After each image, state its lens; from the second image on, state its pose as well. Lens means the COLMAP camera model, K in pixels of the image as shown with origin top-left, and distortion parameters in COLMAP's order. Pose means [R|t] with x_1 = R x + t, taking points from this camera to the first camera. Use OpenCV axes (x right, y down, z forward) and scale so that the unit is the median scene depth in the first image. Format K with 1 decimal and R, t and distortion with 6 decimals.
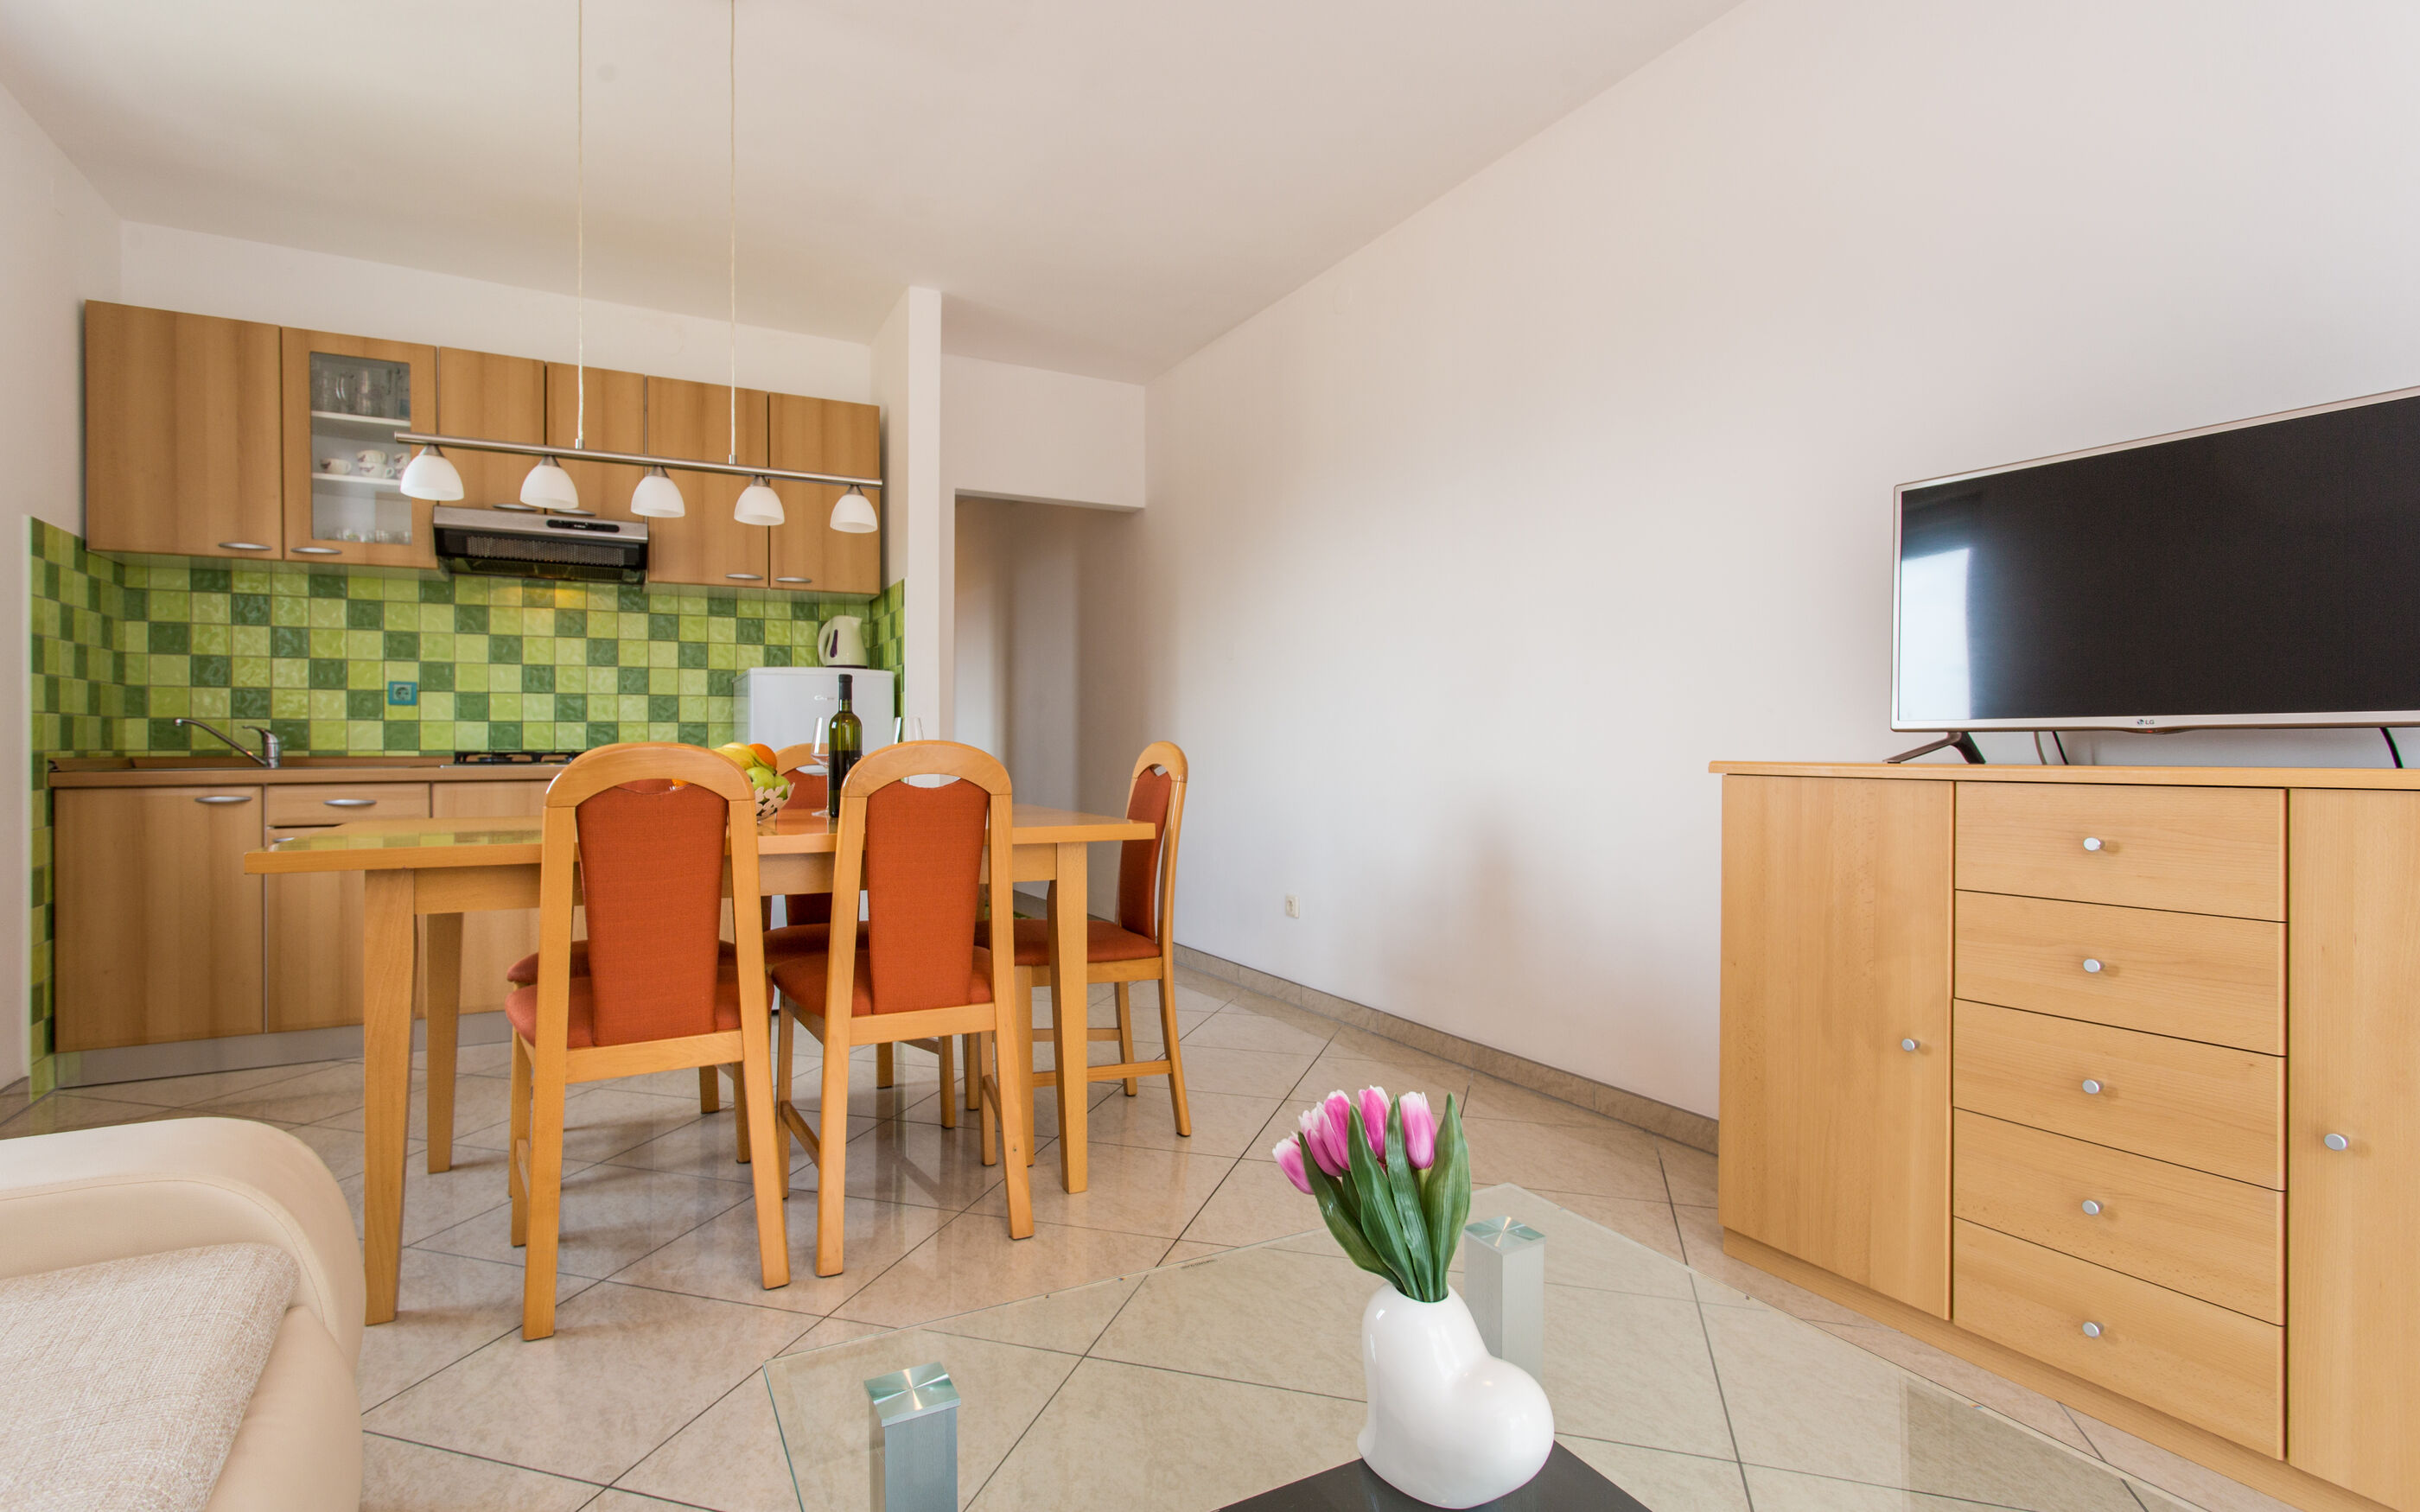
lens RADIAL K [[1159.6, 0, 1196.4], [0, 1159.6, 749.3], [0, 0, 1]] dist [0.001507, 0.001093]
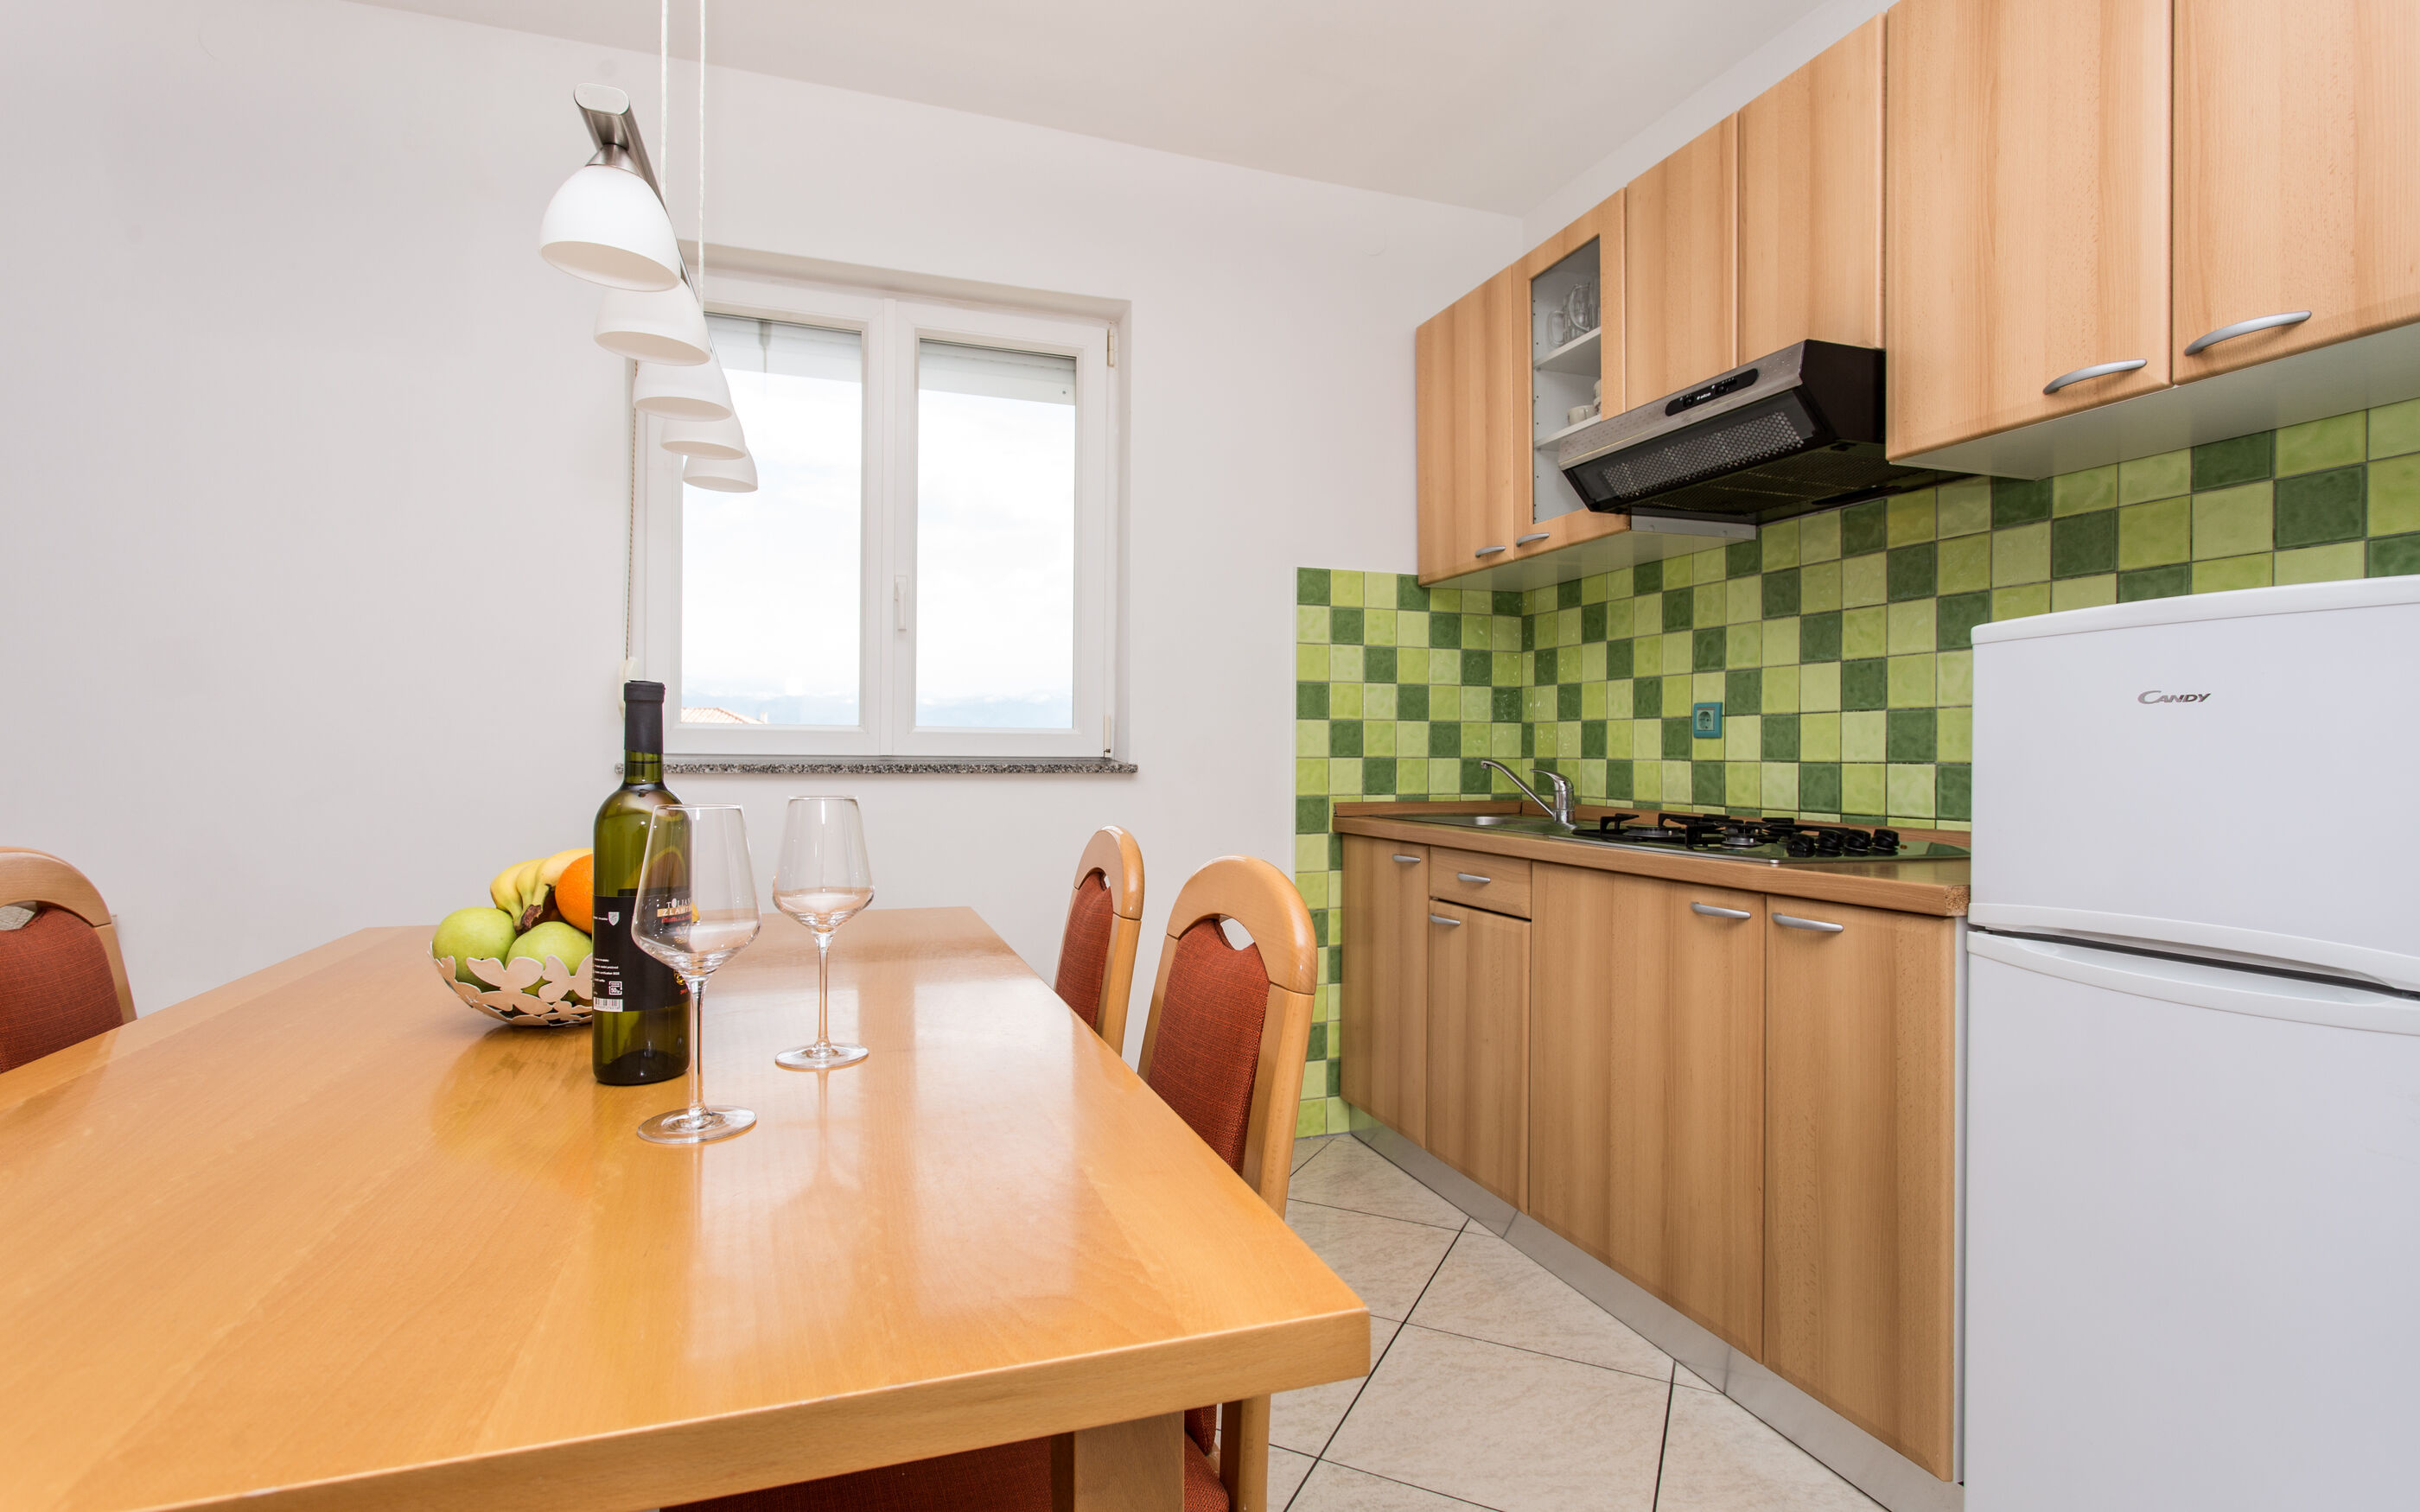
lens RADIAL K [[1159.6, 0, 1196.4], [0, 1159.6, 749.3], [0, 0, 1]] dist [0.001507, 0.001093]
pose [[-0.151569, -0.001916, -0.988445, 0.021989], [-0.006556, 0.999978, -0.000933, -0.031003], [0.988425, 0.006338, -0.151578, 0.869374]]
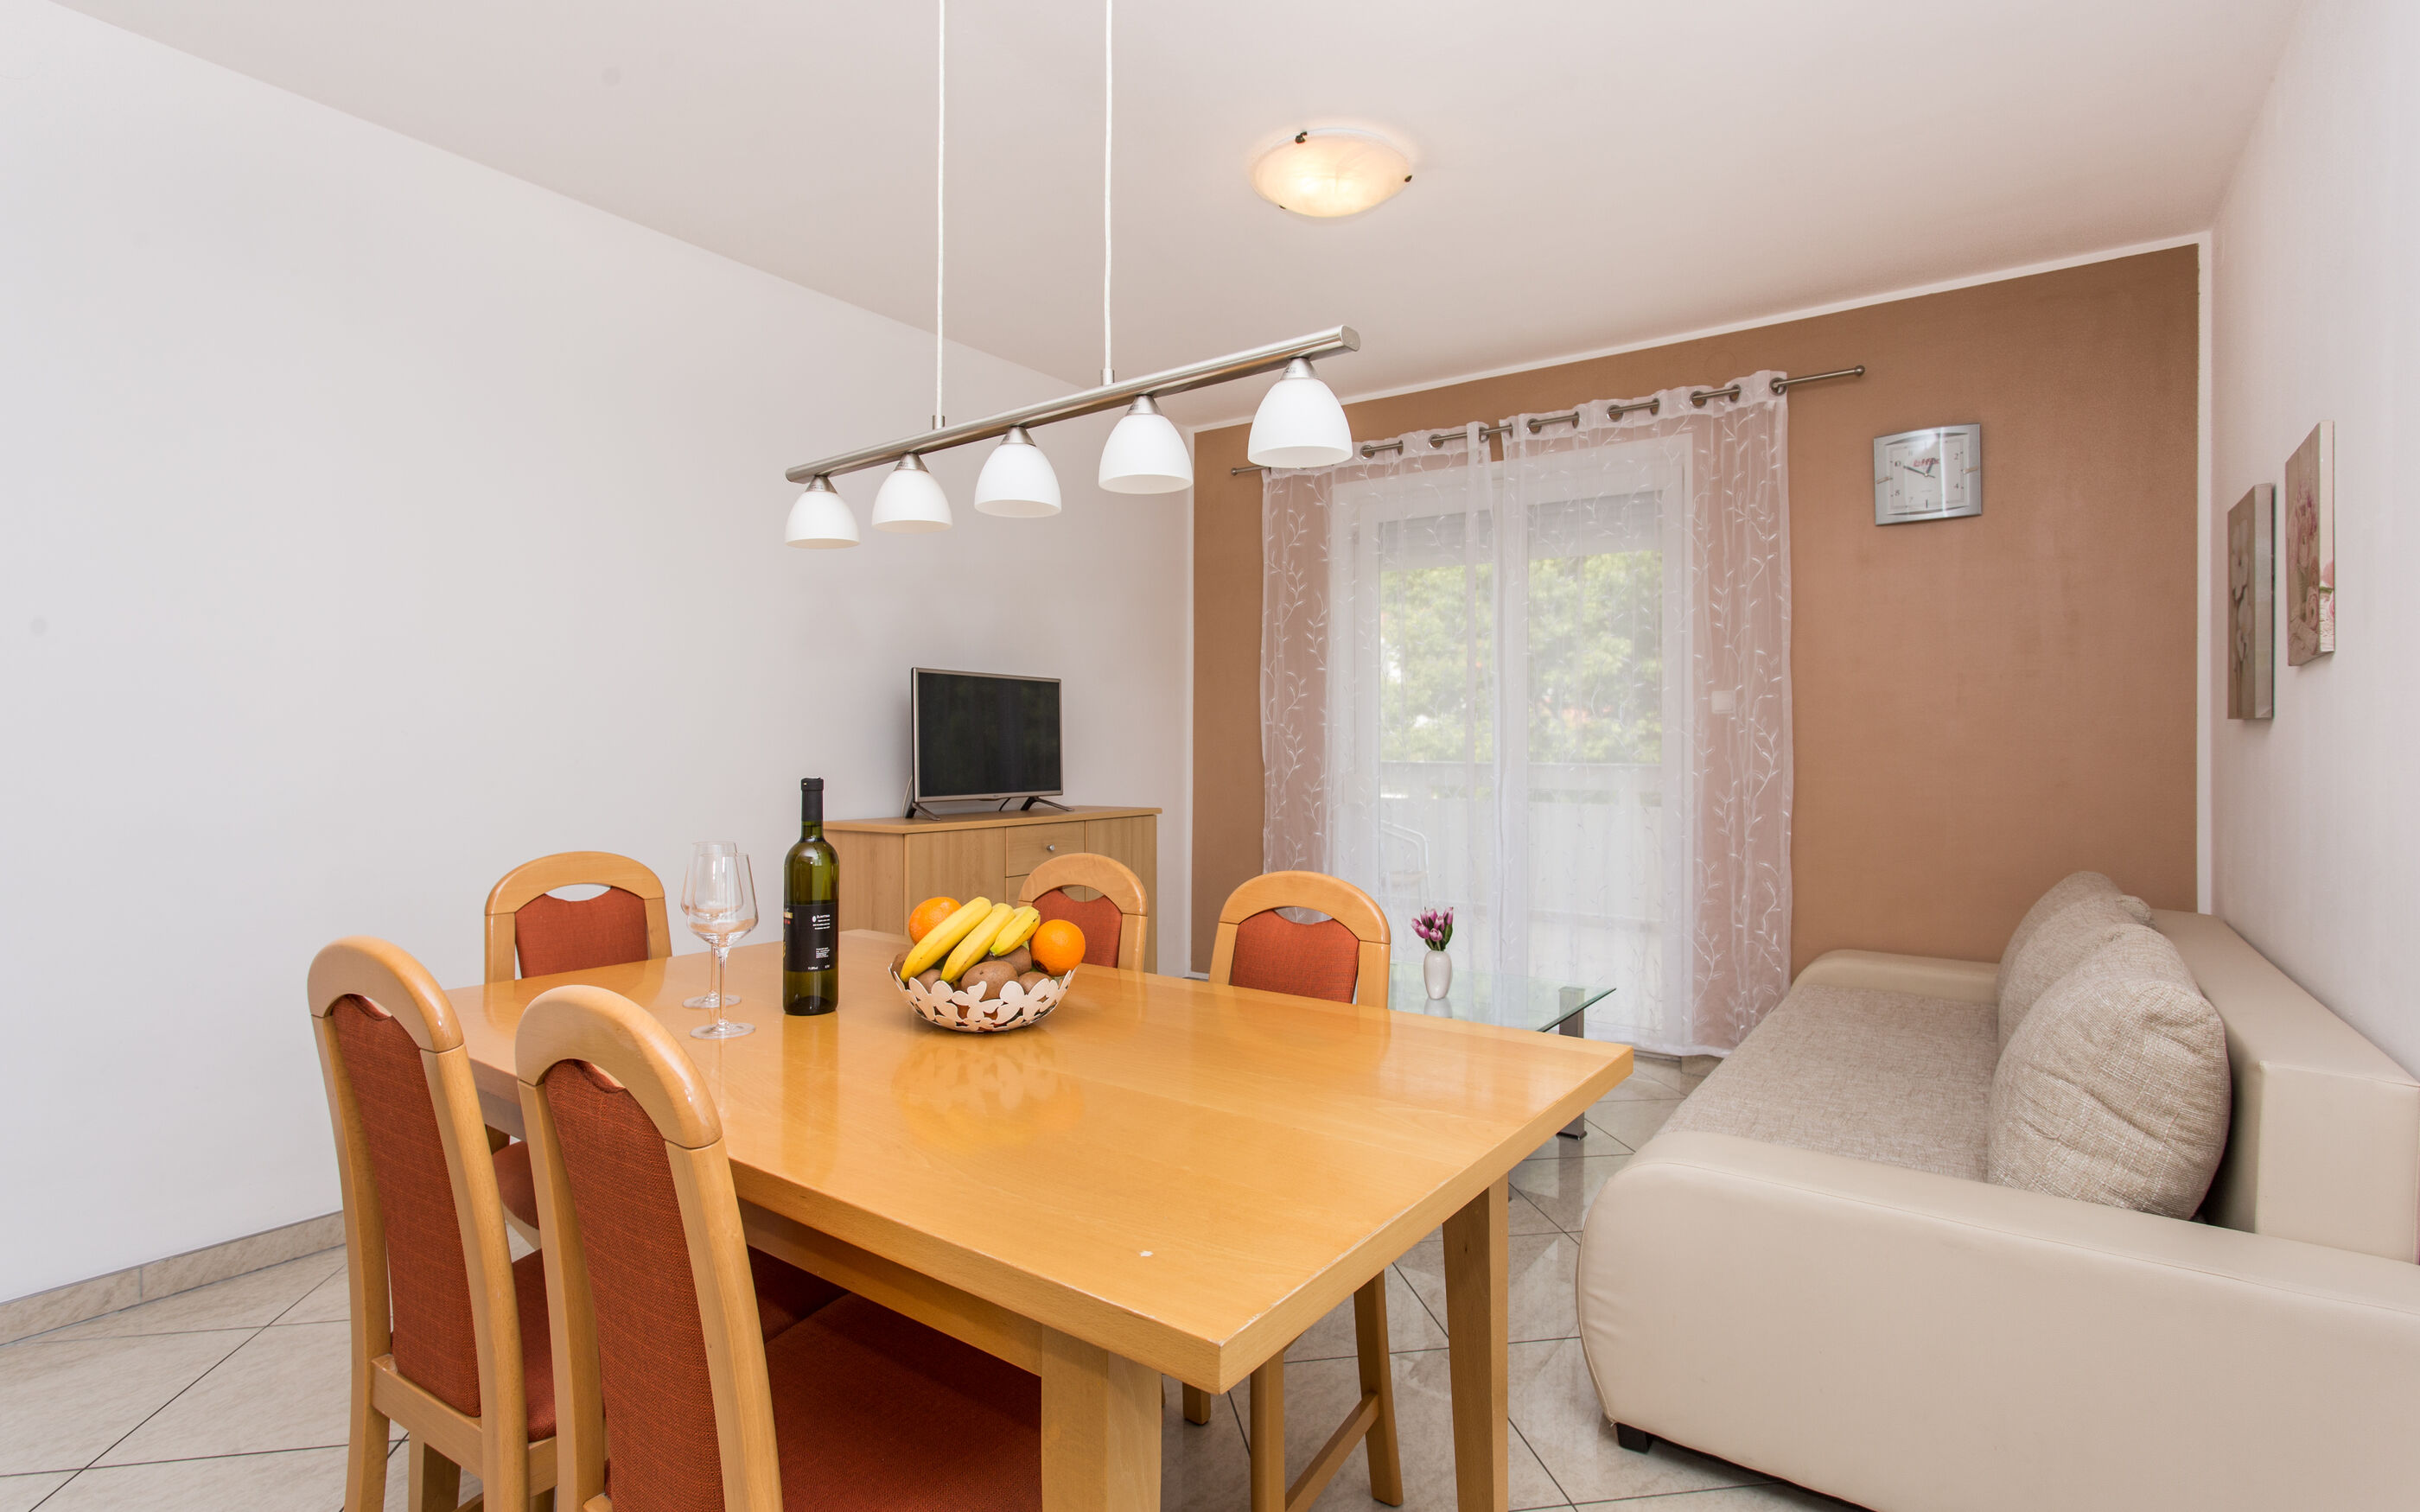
lens RADIAL K [[1159.6, 0, 1196.4], [0, 1159.6, 749.3], [0, 0, 1]] dist [0.001507, 0.001093]
pose [[-0.453607, -0.004048, 0.891193, -0.669982], [-0.001761, 0.999992, 0.003646, -0.058587], [-0.891200, 0.000085, -0.453611, 0.779475]]
